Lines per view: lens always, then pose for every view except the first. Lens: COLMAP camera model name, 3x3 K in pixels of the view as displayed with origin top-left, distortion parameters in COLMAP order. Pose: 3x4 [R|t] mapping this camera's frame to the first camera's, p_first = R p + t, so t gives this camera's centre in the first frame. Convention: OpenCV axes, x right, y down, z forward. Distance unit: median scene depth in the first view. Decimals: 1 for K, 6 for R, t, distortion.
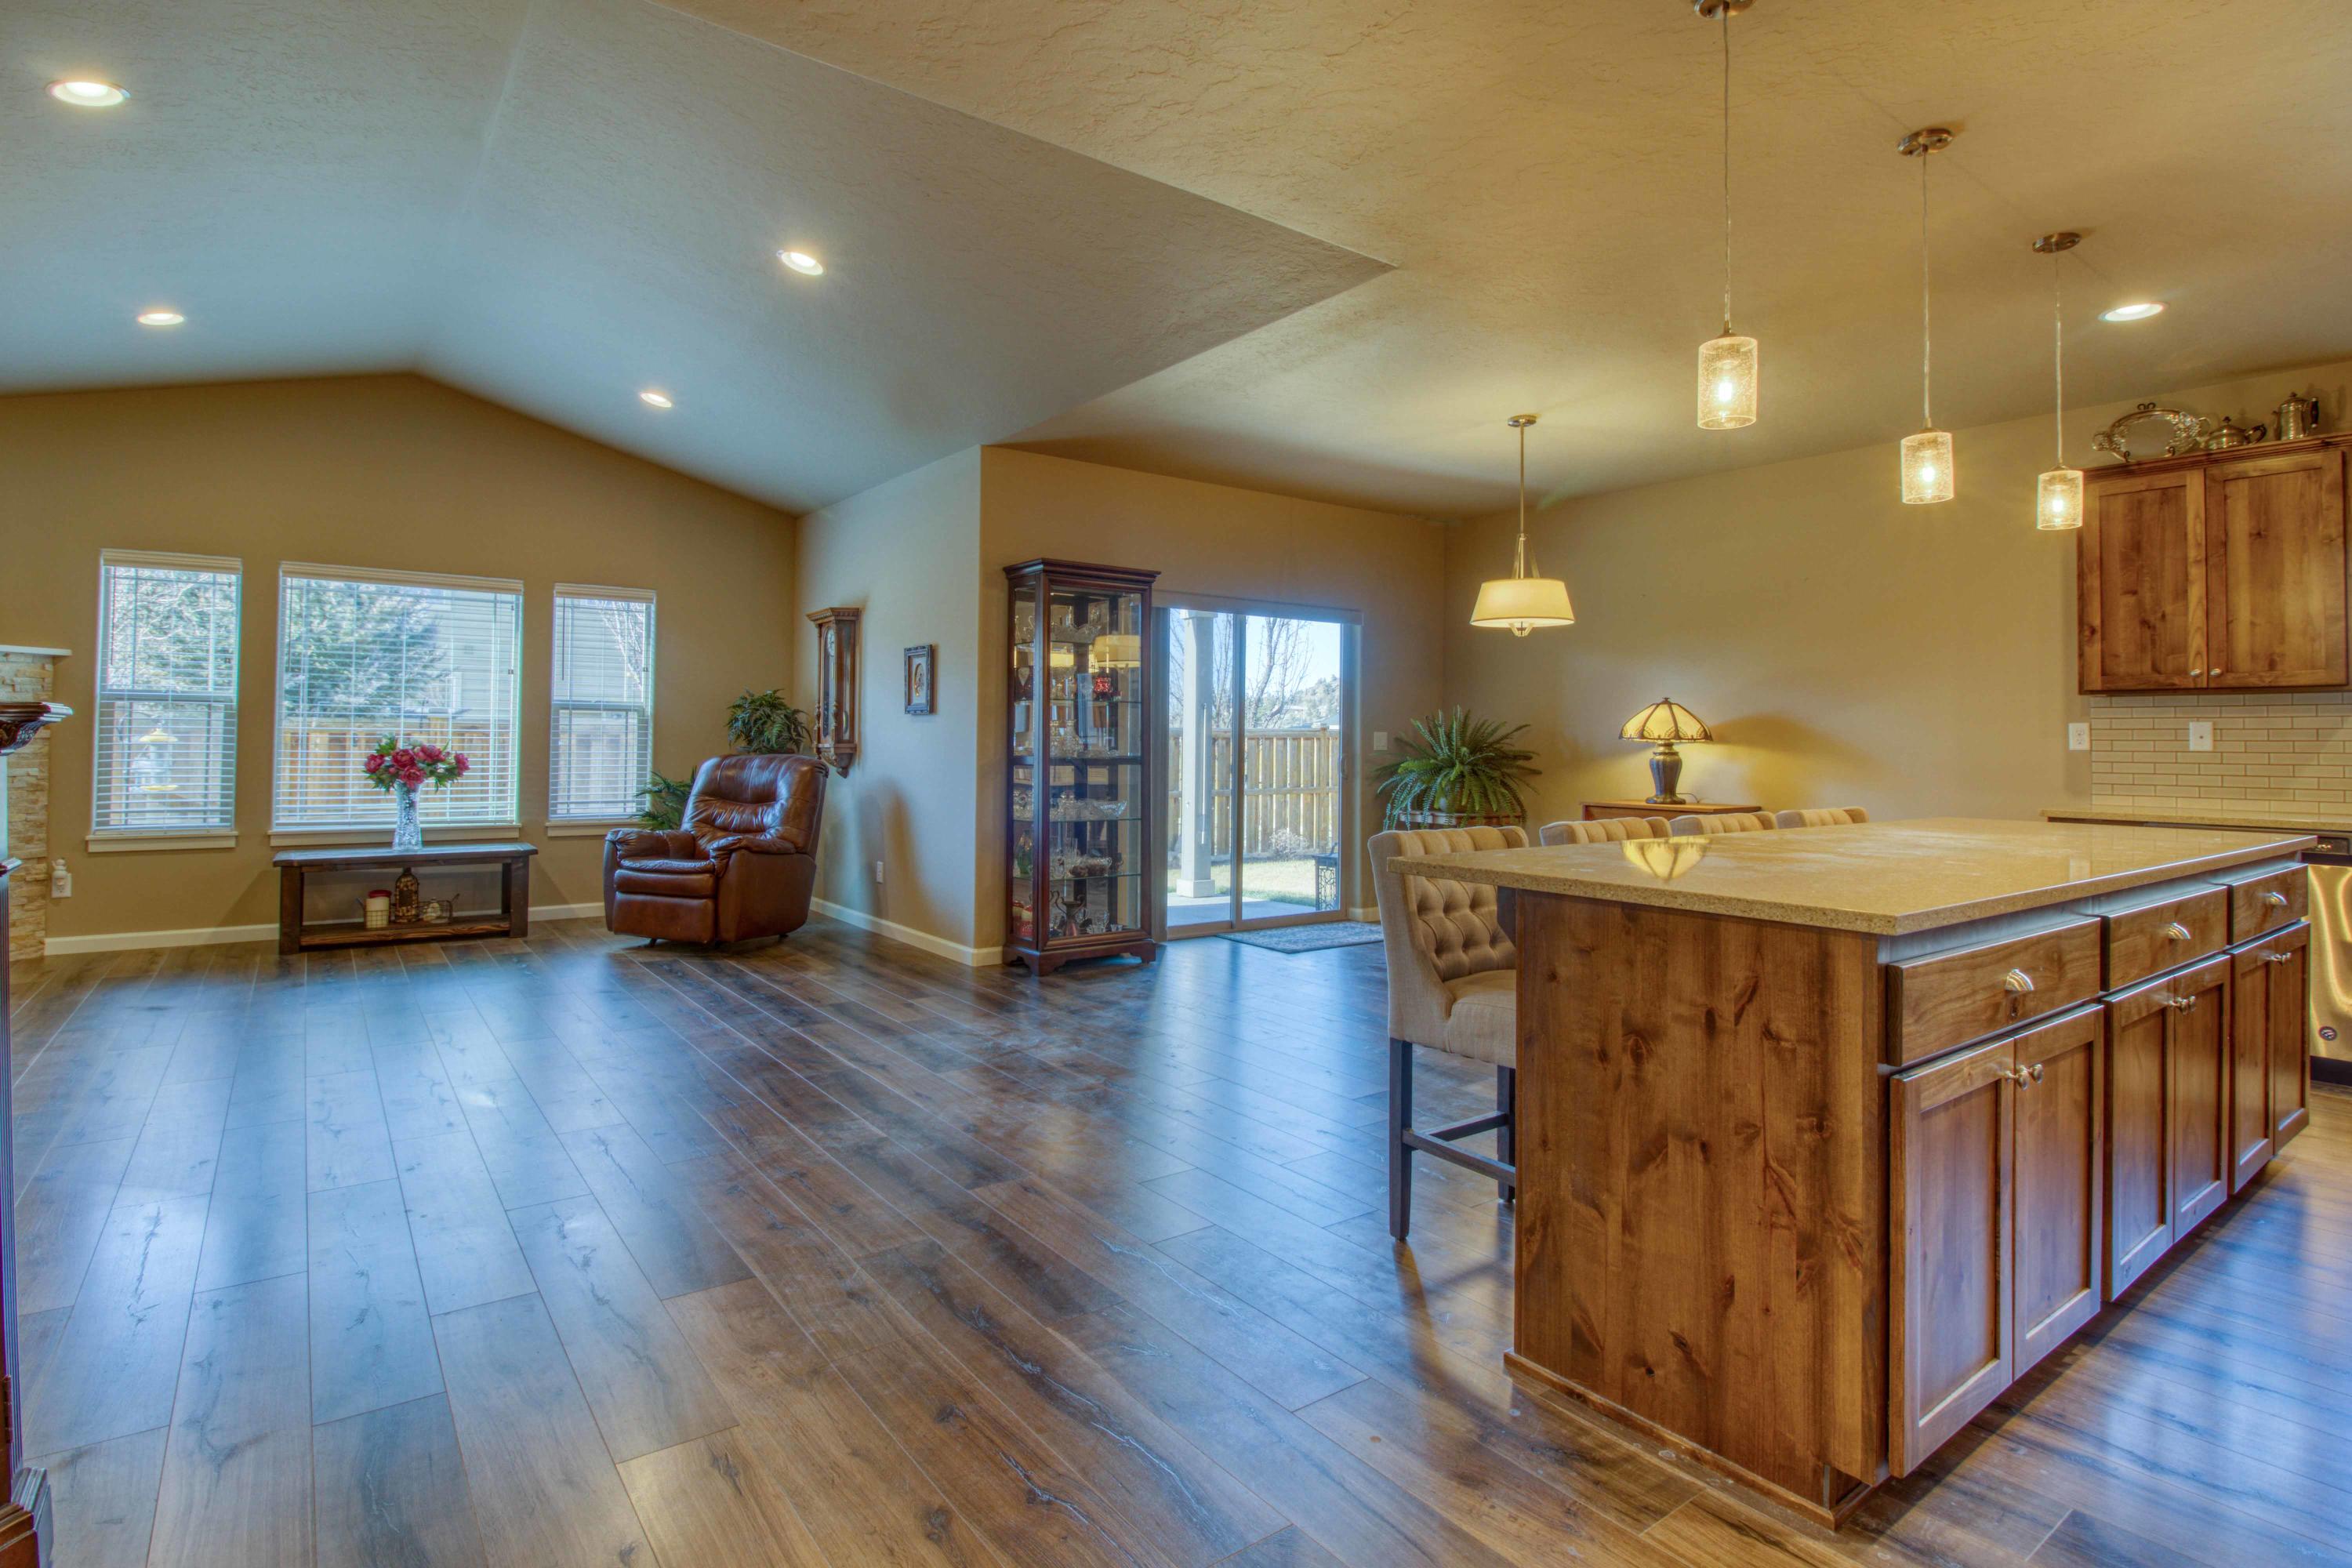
lens RADIAL K [[1170.0, 0, 1165.3], [0, 1170.0, 721.4], [0, 0, 1]] dist [-0.000035, -0.010581]
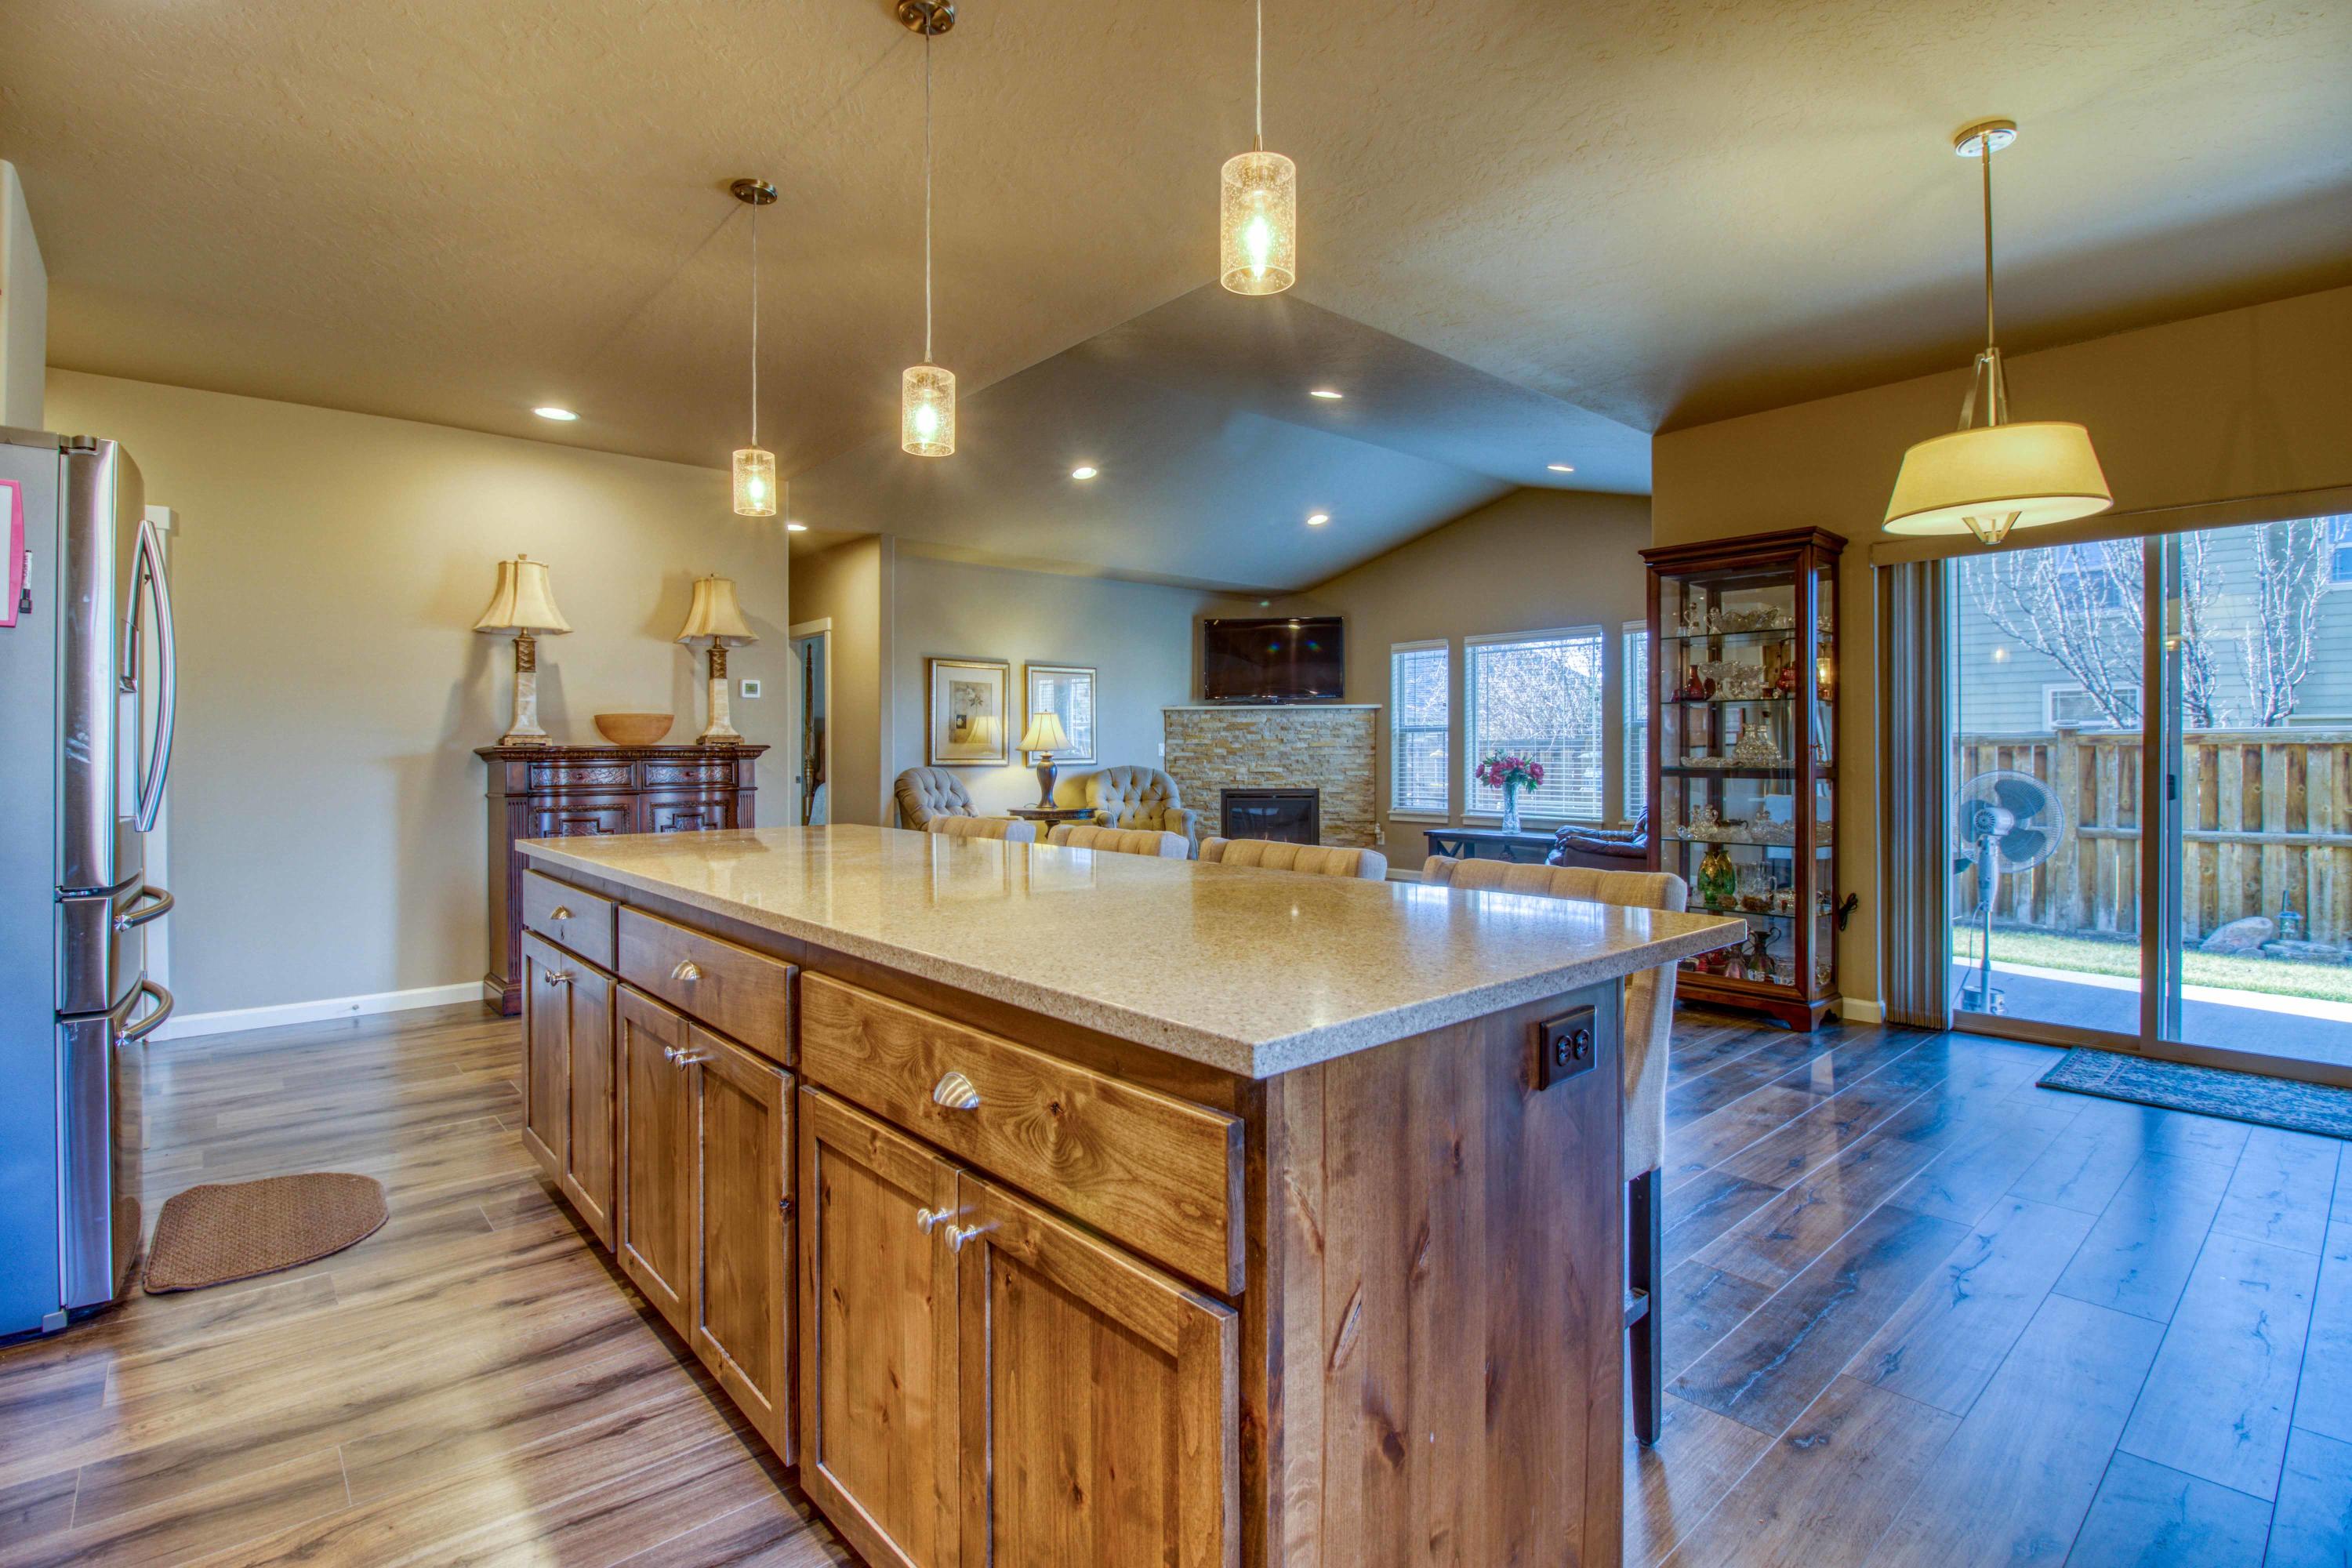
lens RADIAL K [[1111.2, 0, 1173.5], [0, 1111.2, 754.8], [0, 0, 1]] dist [-0.000847, -0.013627]
pose [[0.081746, -0.009143, -0.996611, 0.653579], [0.017161, 0.999823, -0.007765, 0.020225], [0.996505, -0.016468, 0.081888, 0.501364]]
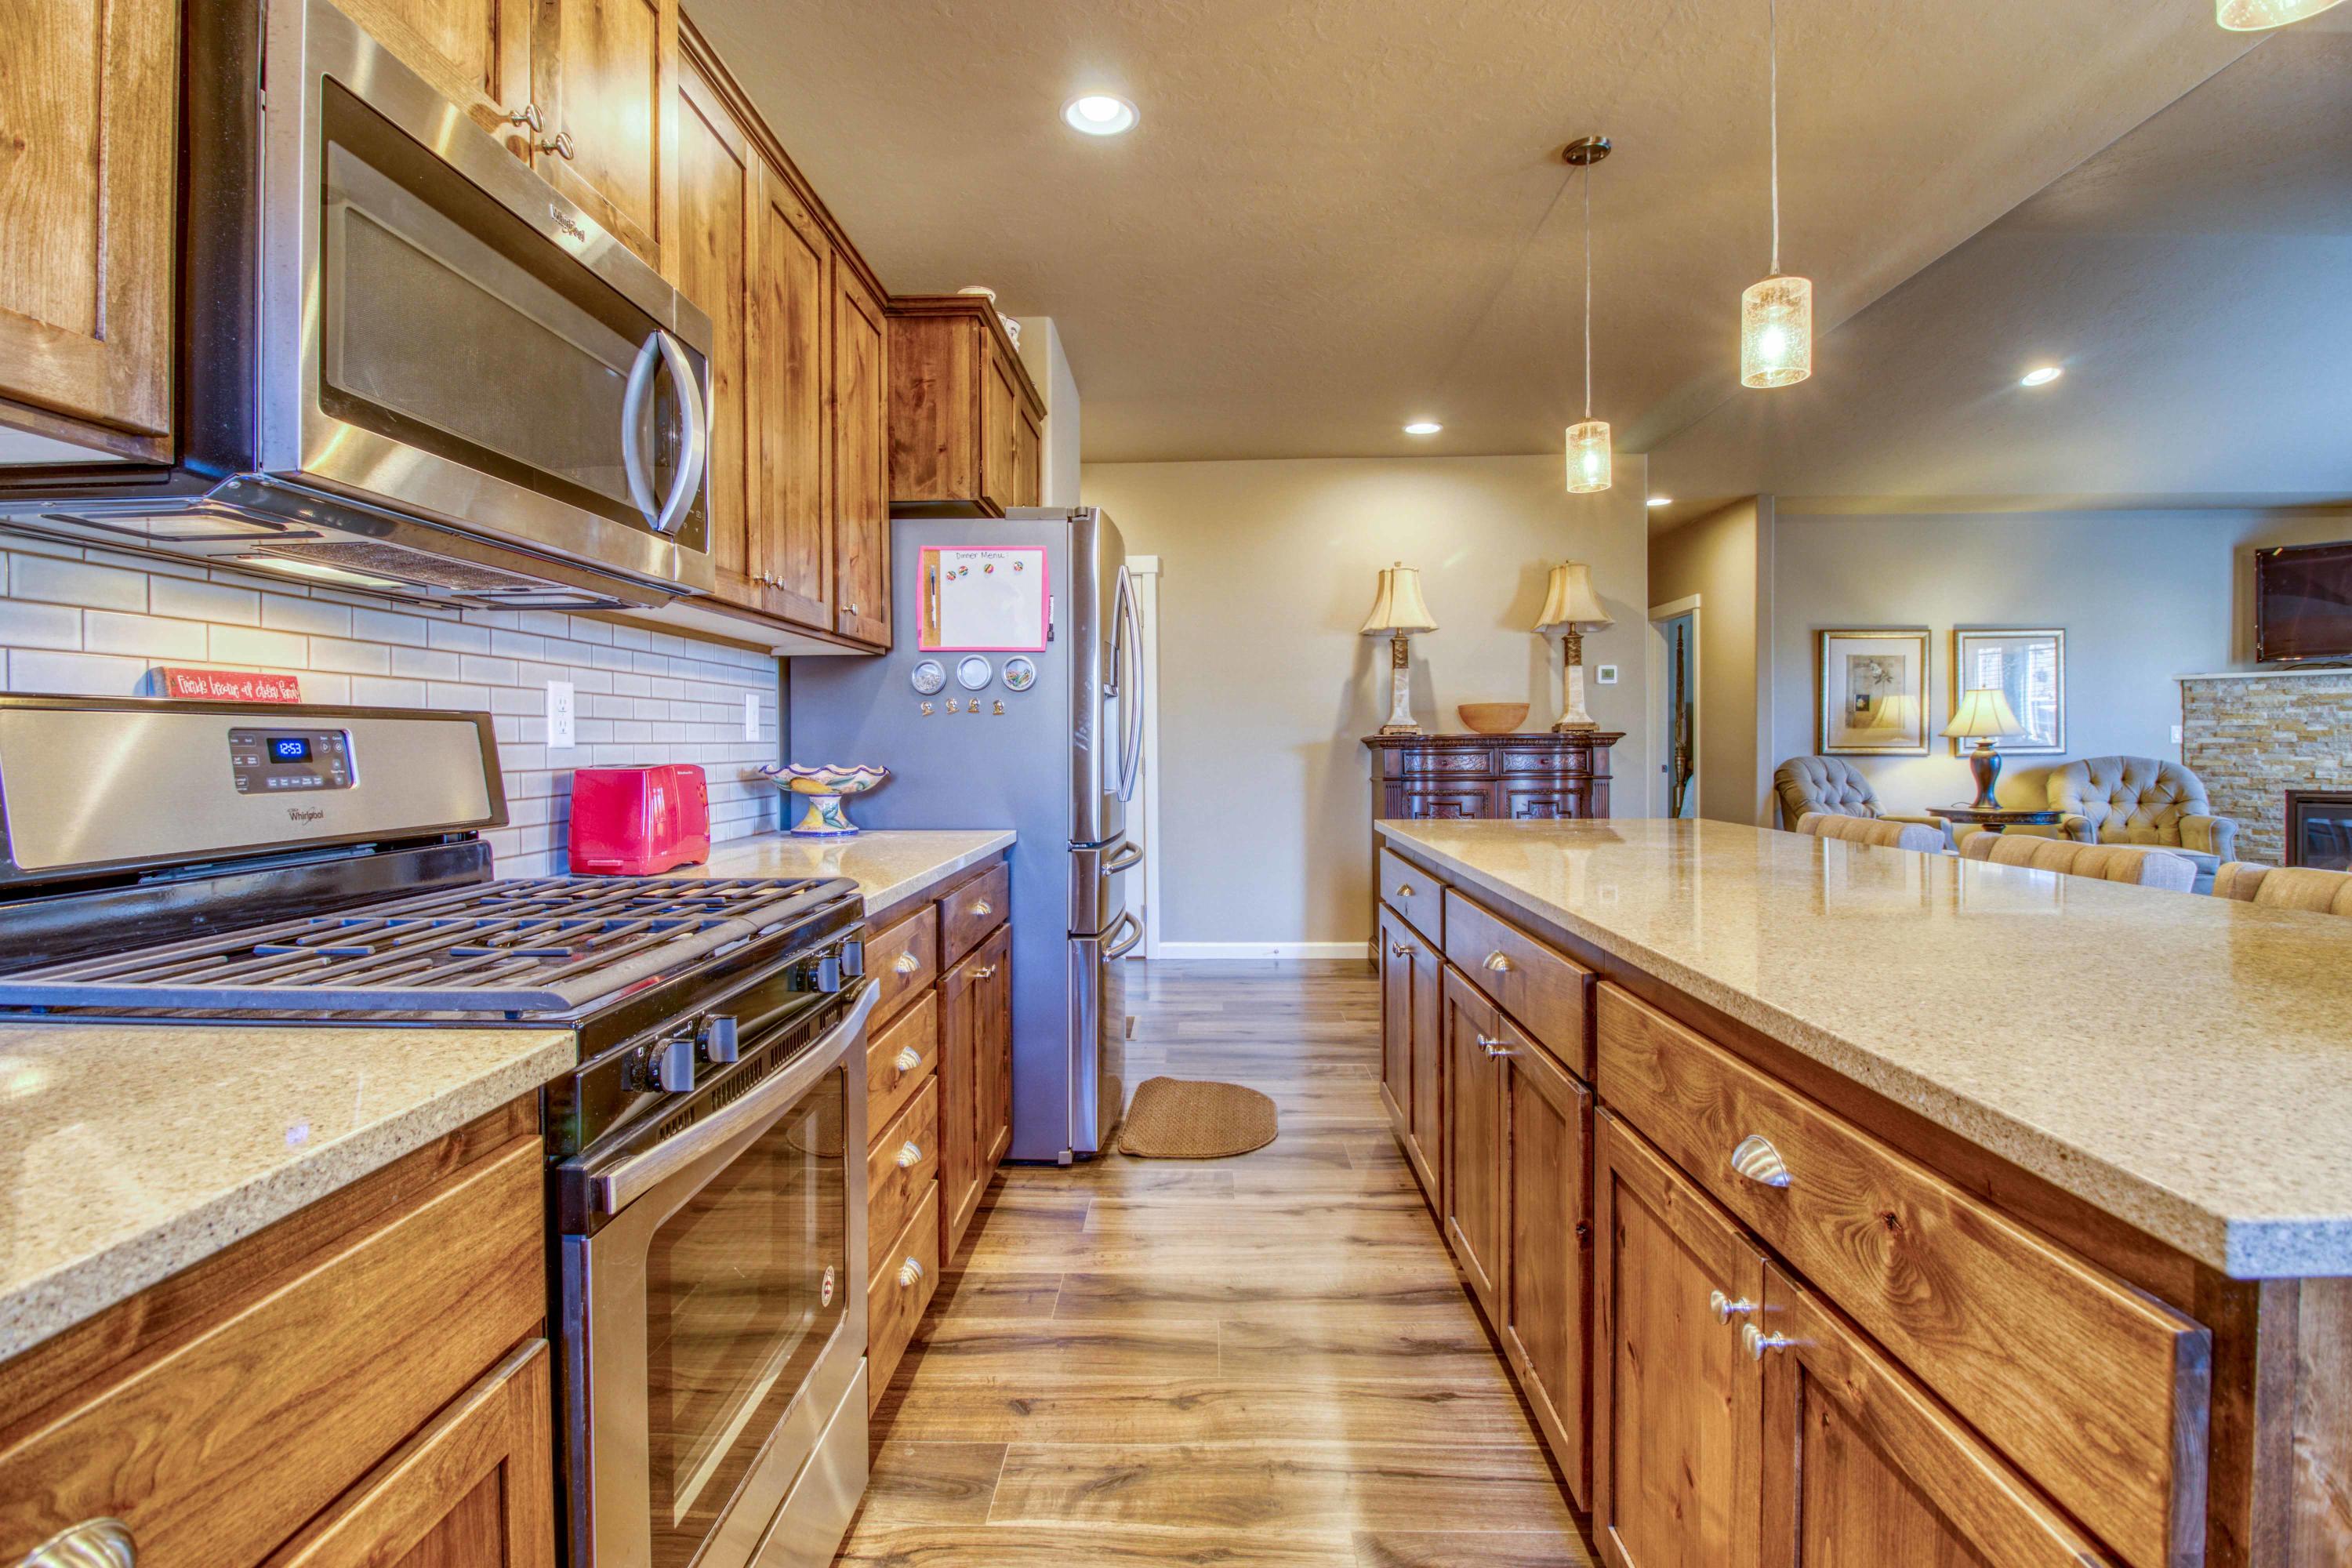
lens RADIAL K [[1111.2, 0, 1173.5], [0, 1111.2, 754.8], [0, 0, 1]] dist [-0.000847, -0.013627]
pose [[-0.625683, 0.000088, -0.780078, 0.621522], [0.009398, 0.999928, -0.007425, 0.020367], [0.780021, -0.011977, -0.625639, 0.515610]]
